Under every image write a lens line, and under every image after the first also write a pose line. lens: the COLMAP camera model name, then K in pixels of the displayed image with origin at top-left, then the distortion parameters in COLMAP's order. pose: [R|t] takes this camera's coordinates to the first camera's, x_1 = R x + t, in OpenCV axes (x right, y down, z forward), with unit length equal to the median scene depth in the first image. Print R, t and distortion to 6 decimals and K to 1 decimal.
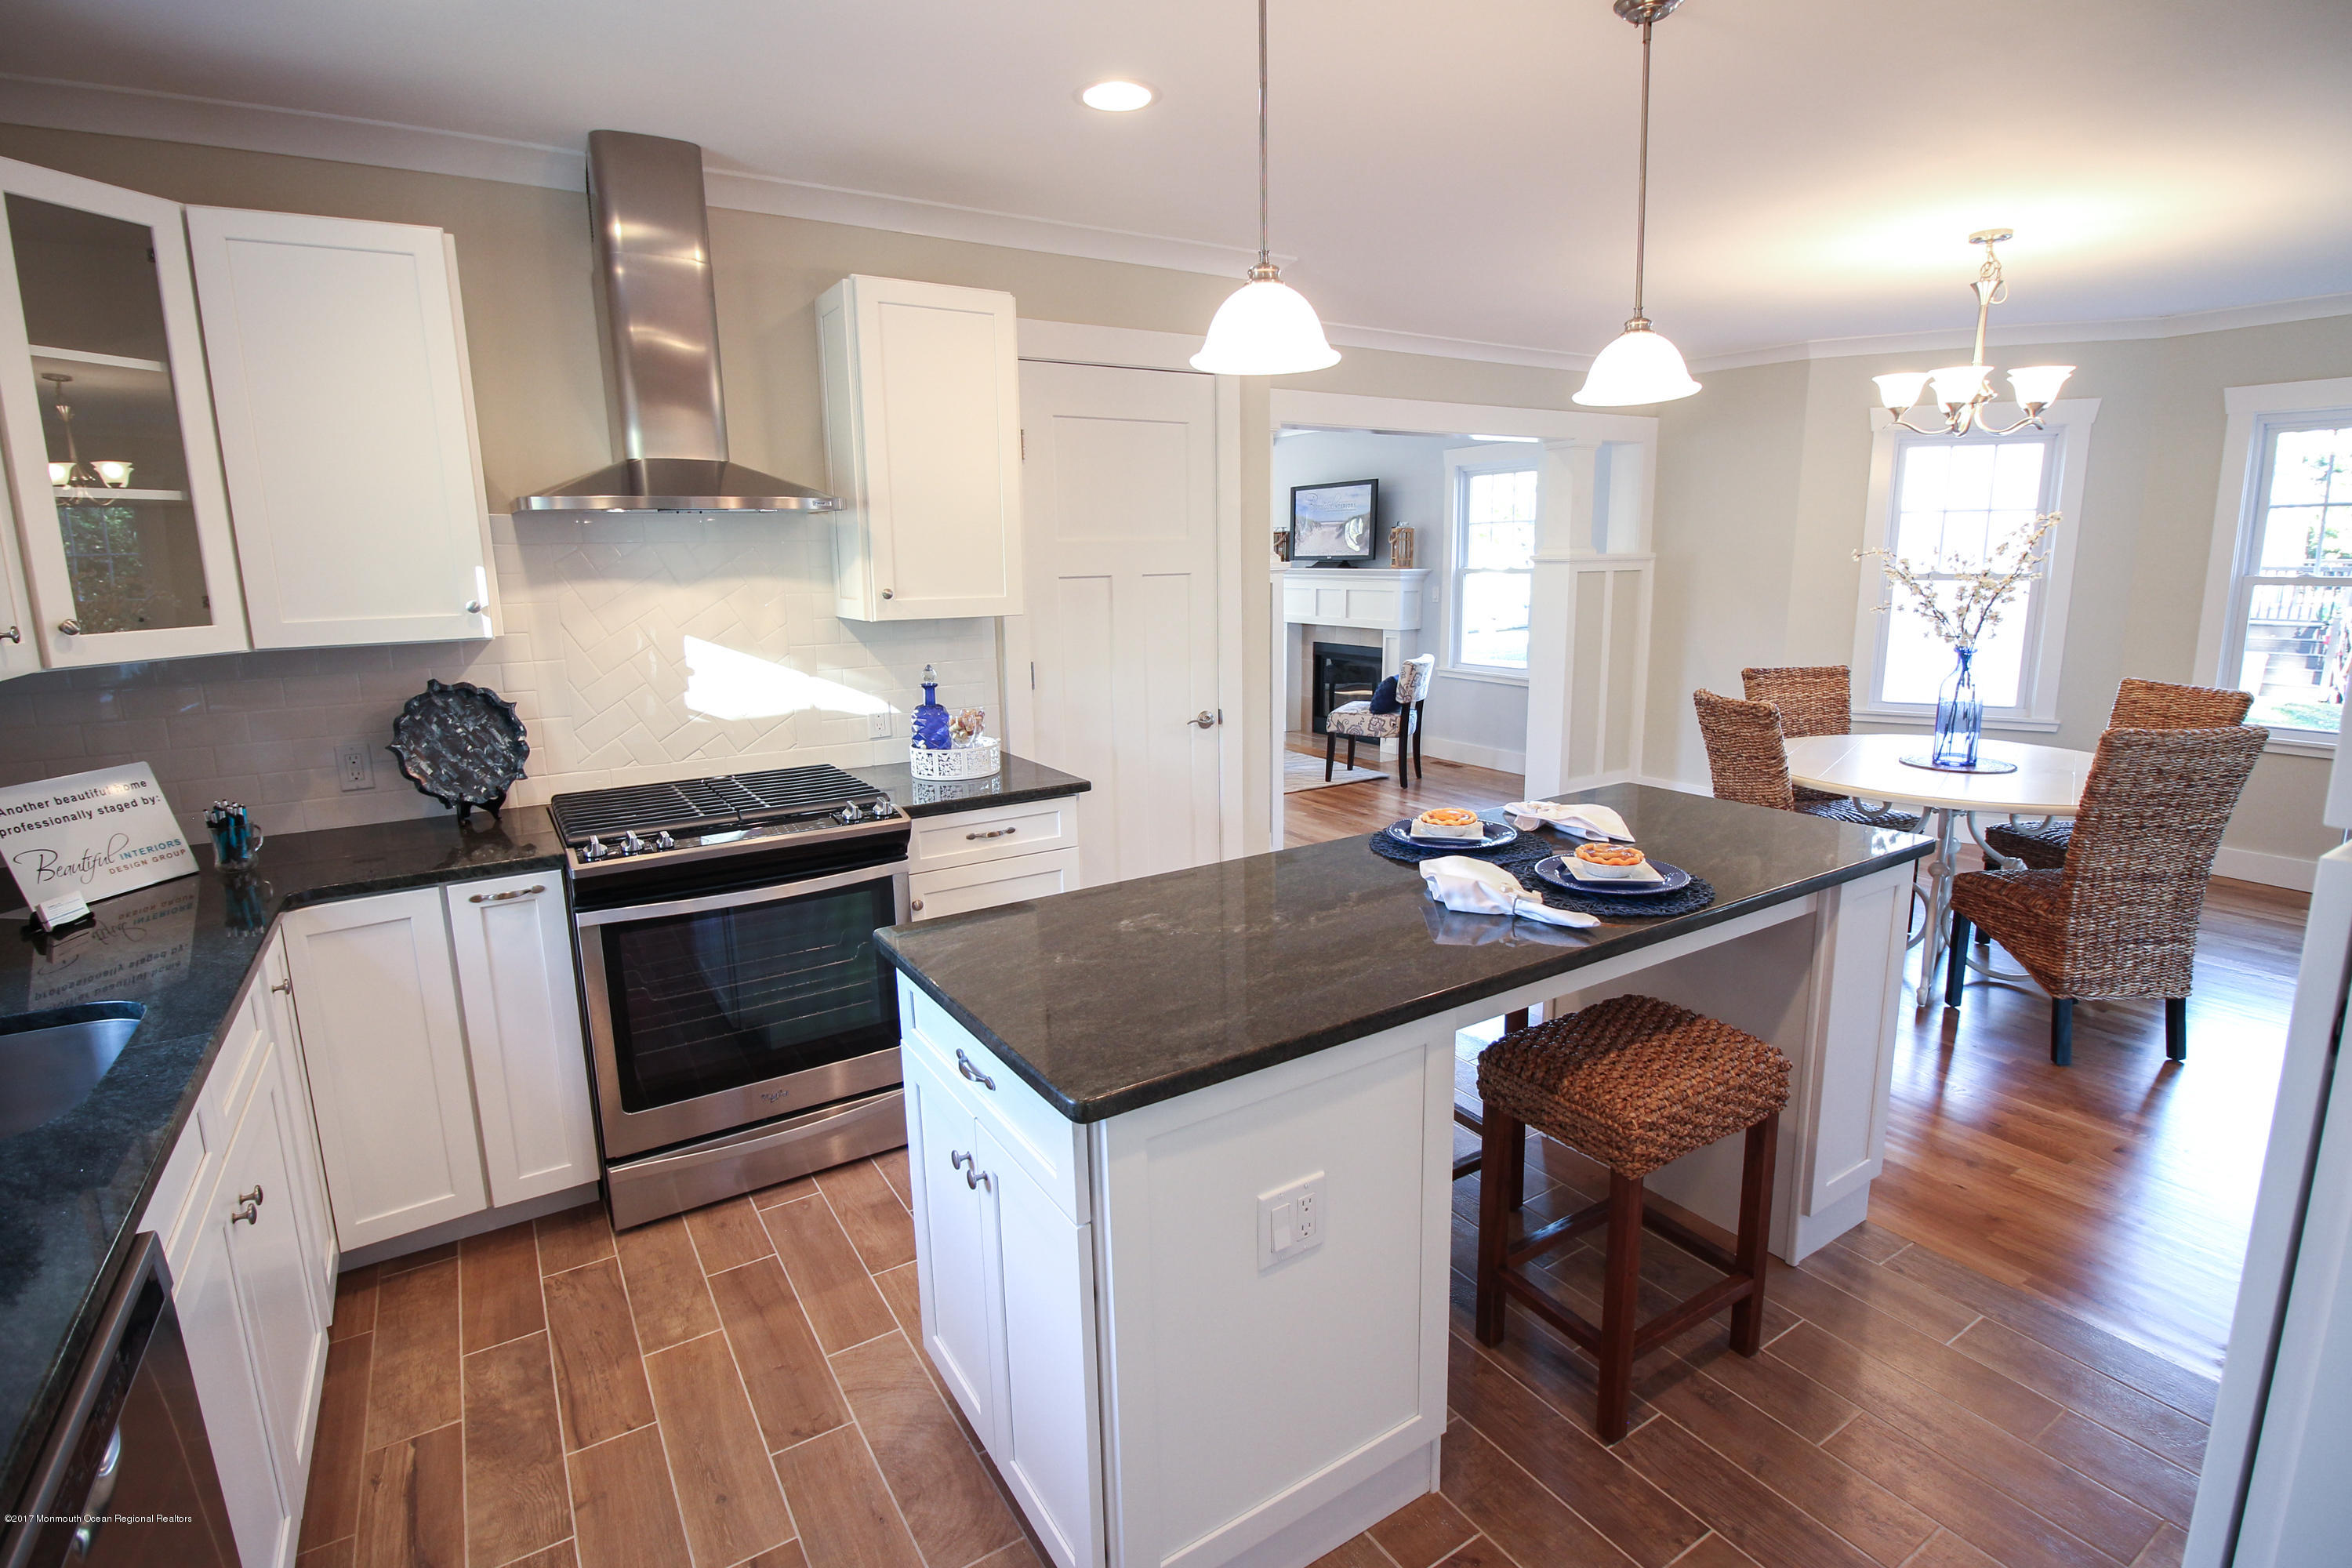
lens RADIAL K [[1135.7, 0, 1139.5], [0, 1135.7, 773.2], [0, 0, 1]] dist [-0.008765, -0.006079]
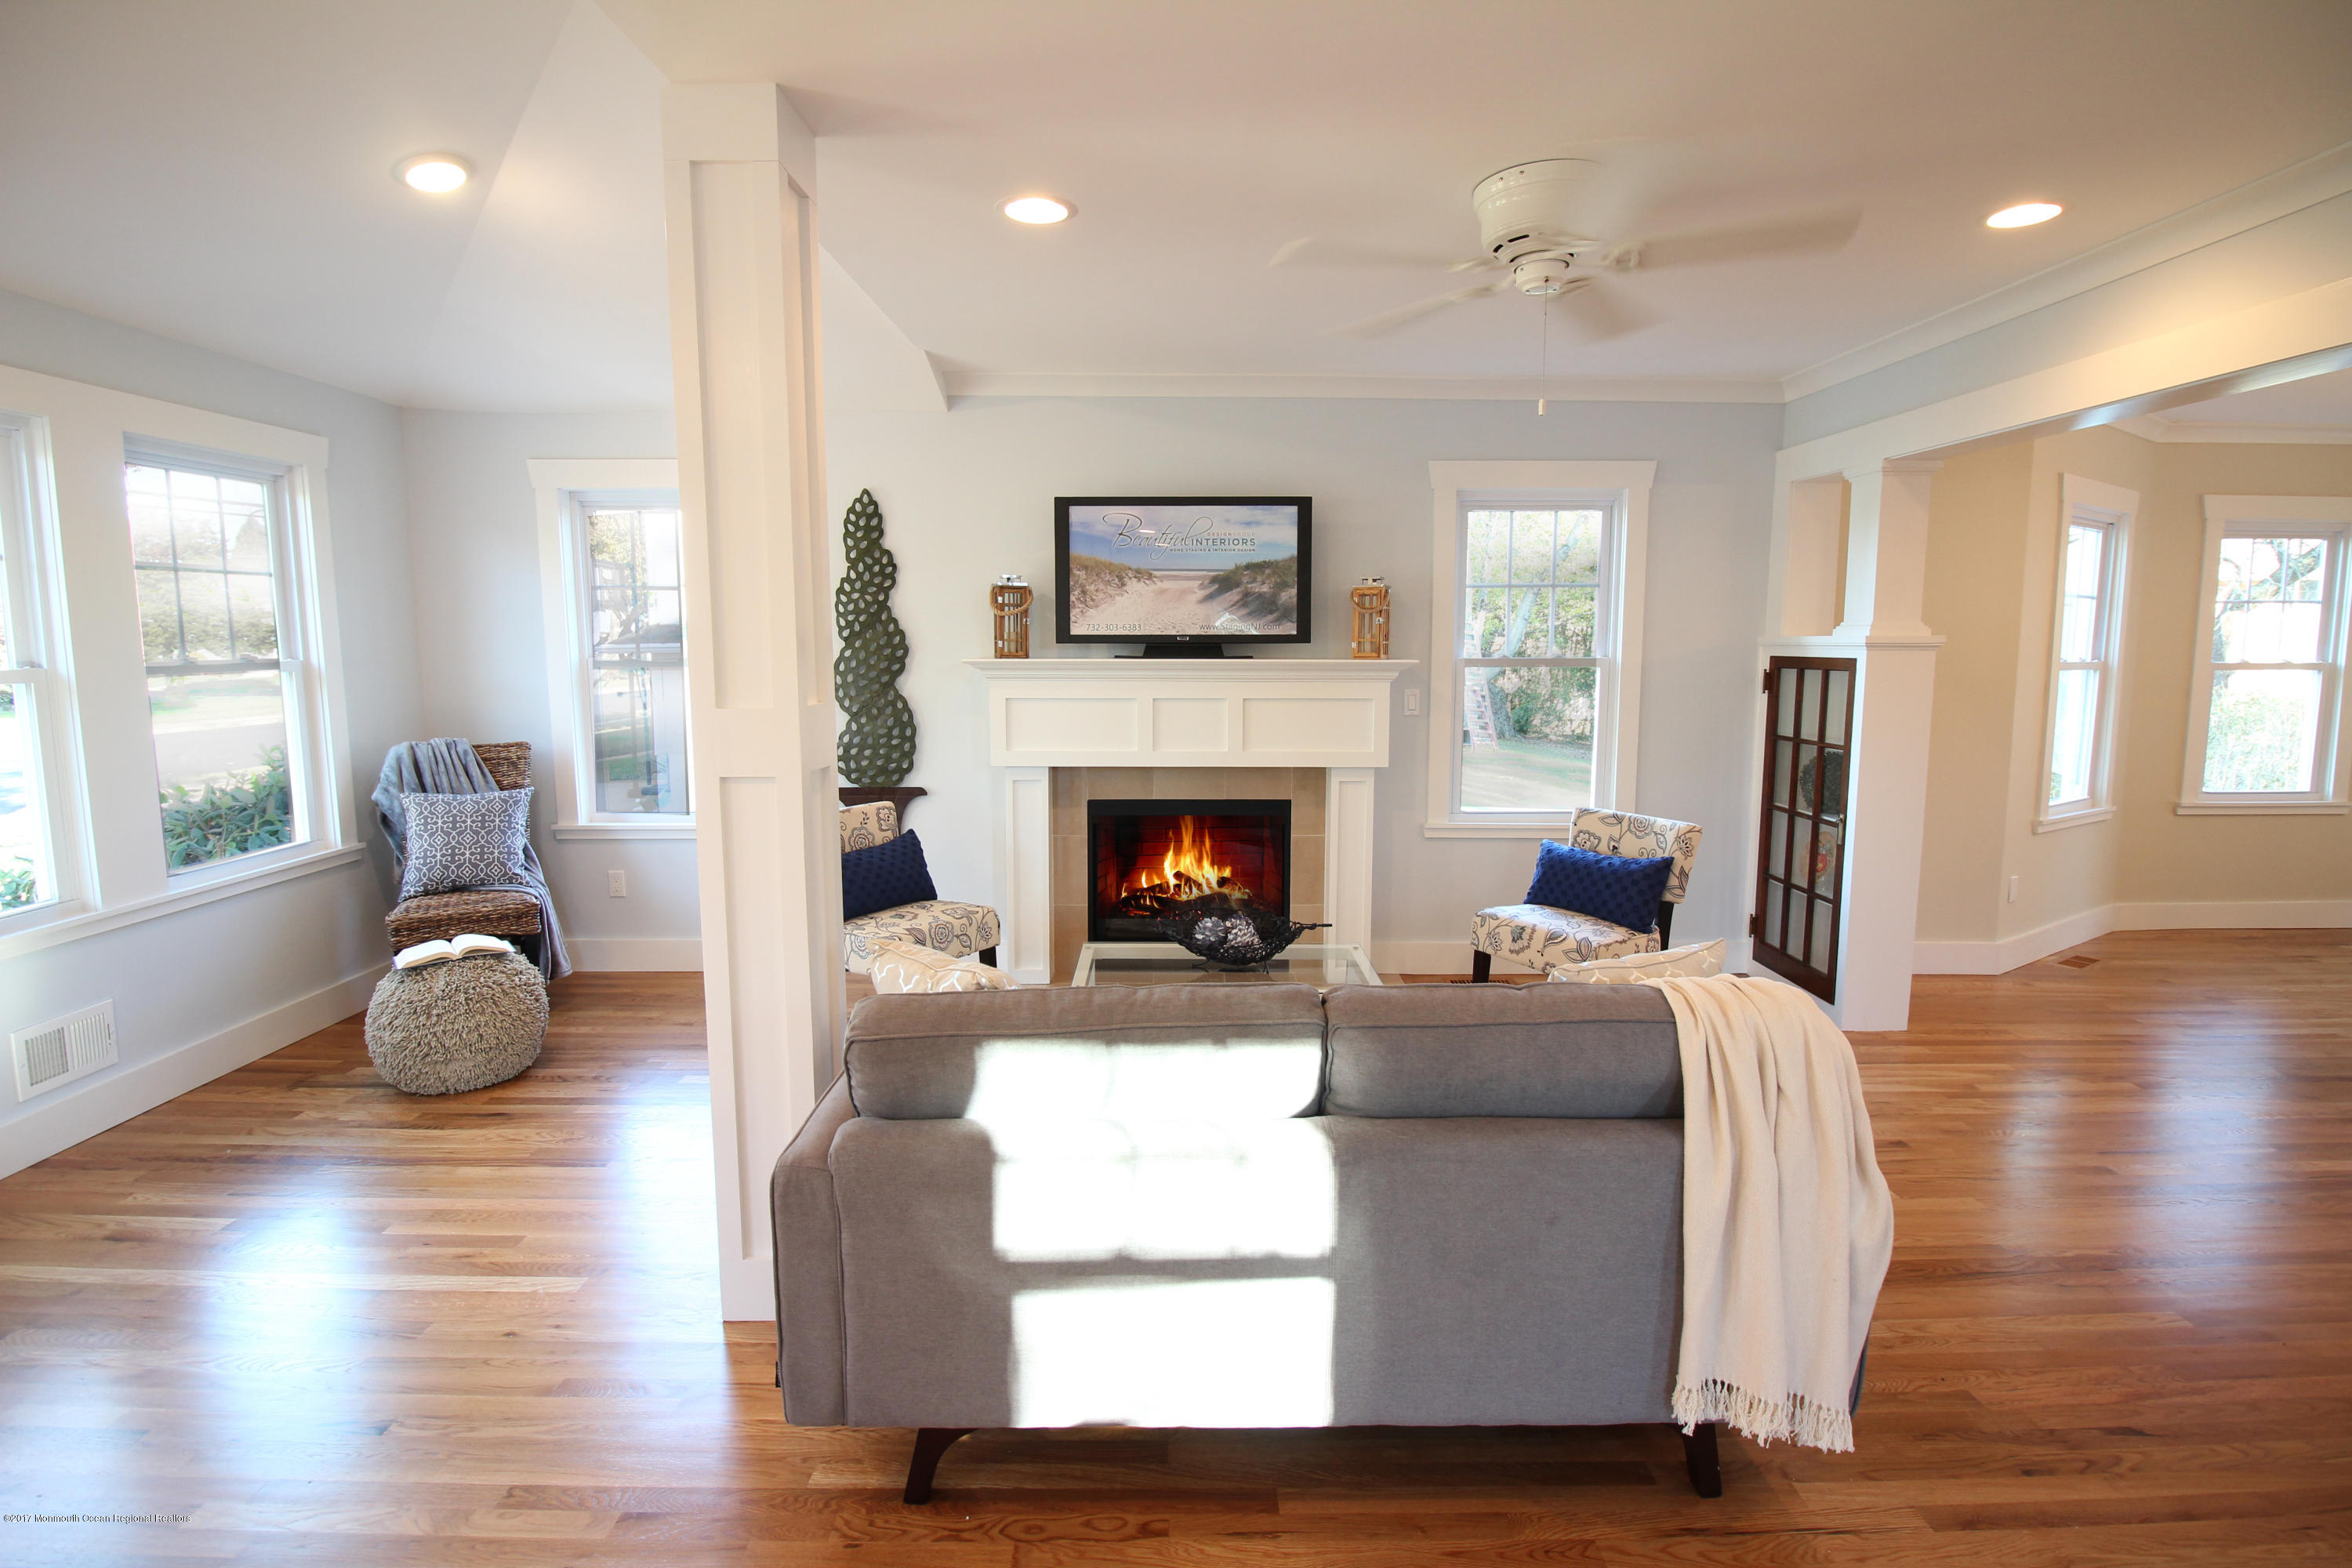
lens RADIAL K [[1135.7, 0, 1254.7], [0, 1135.7, 739.0], [0, 0, 1]] dist [-0.008765, -0.006079]
pose [[0.481508, -0.066096, 0.873946, -0.381085], [0.158251, 0.987320, -0.012519, -0.184467], [-0.862036, 0.144331, 0.485863, 1.008774]]
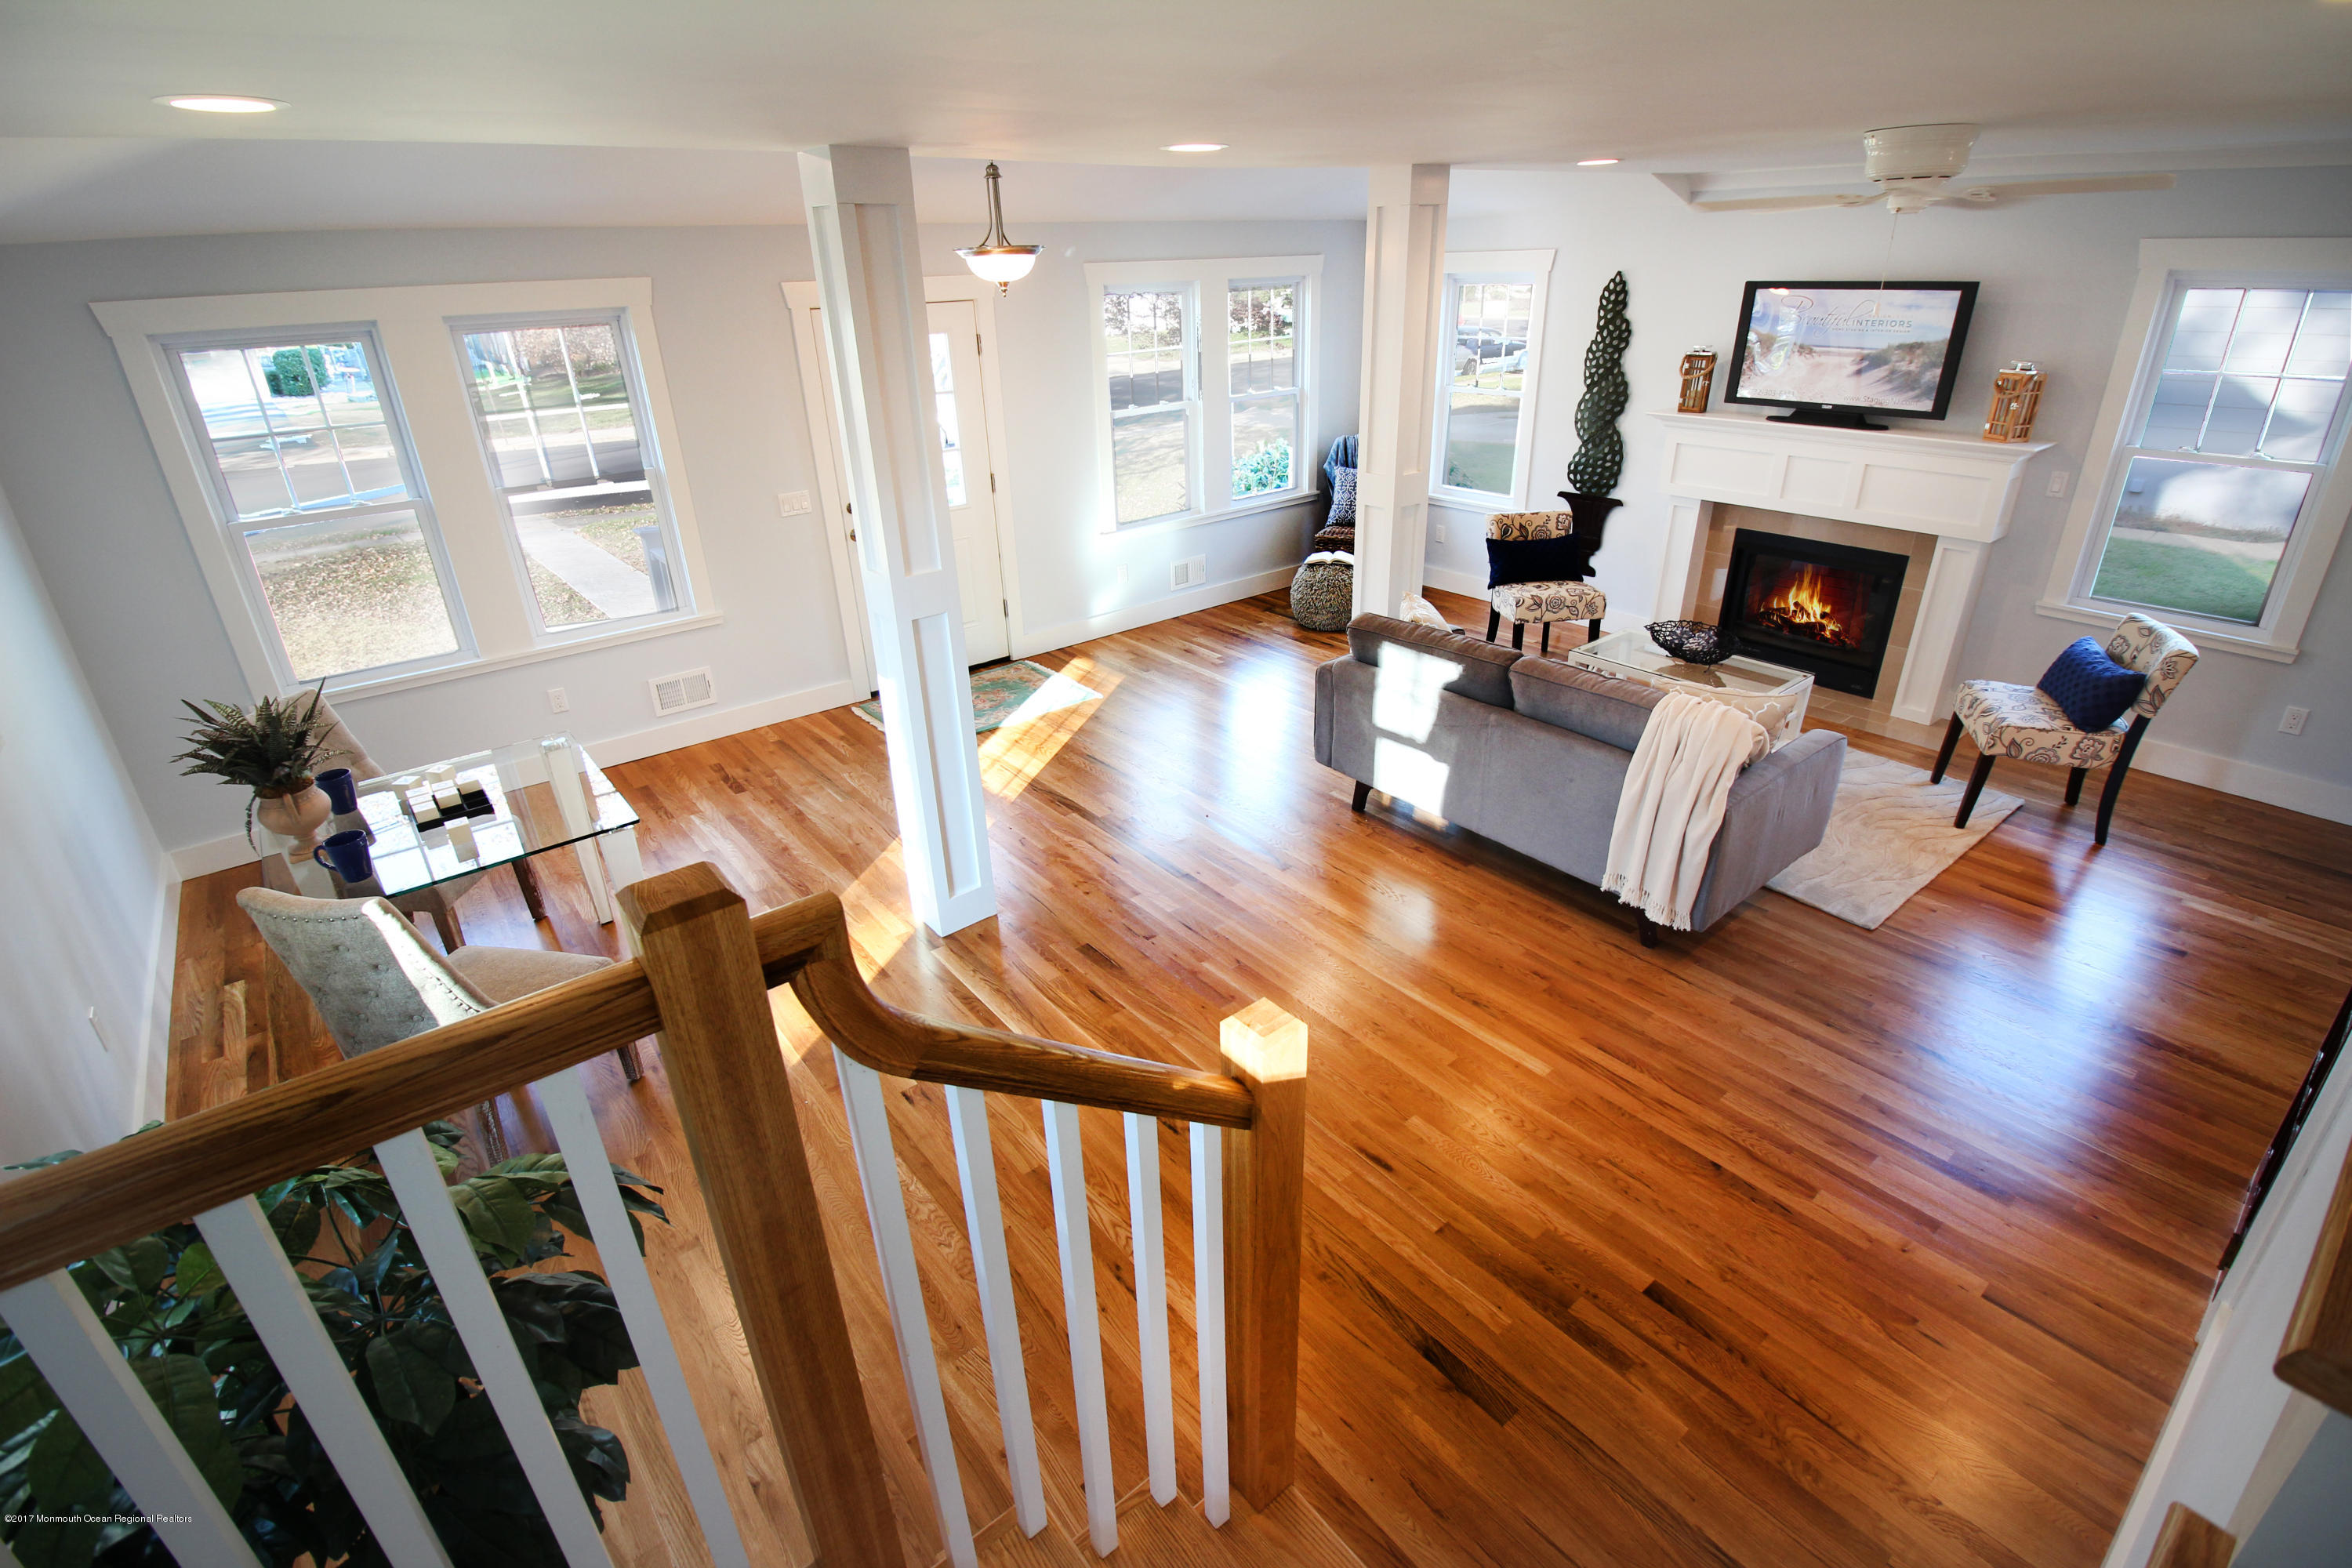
lens RADIAL K [[1135.7, 0, 1139.2], [0, 1135.7, 775.4], [0, 0, 1]] dist [-0.008765, -0.006079]
pose [[0.992287, -0.064011, 0.106159, -0.402035], [0.037413, 0.971076, 0.235823, -0.213495], [-0.118184, -0.230032, 0.965980, 0.548250]]
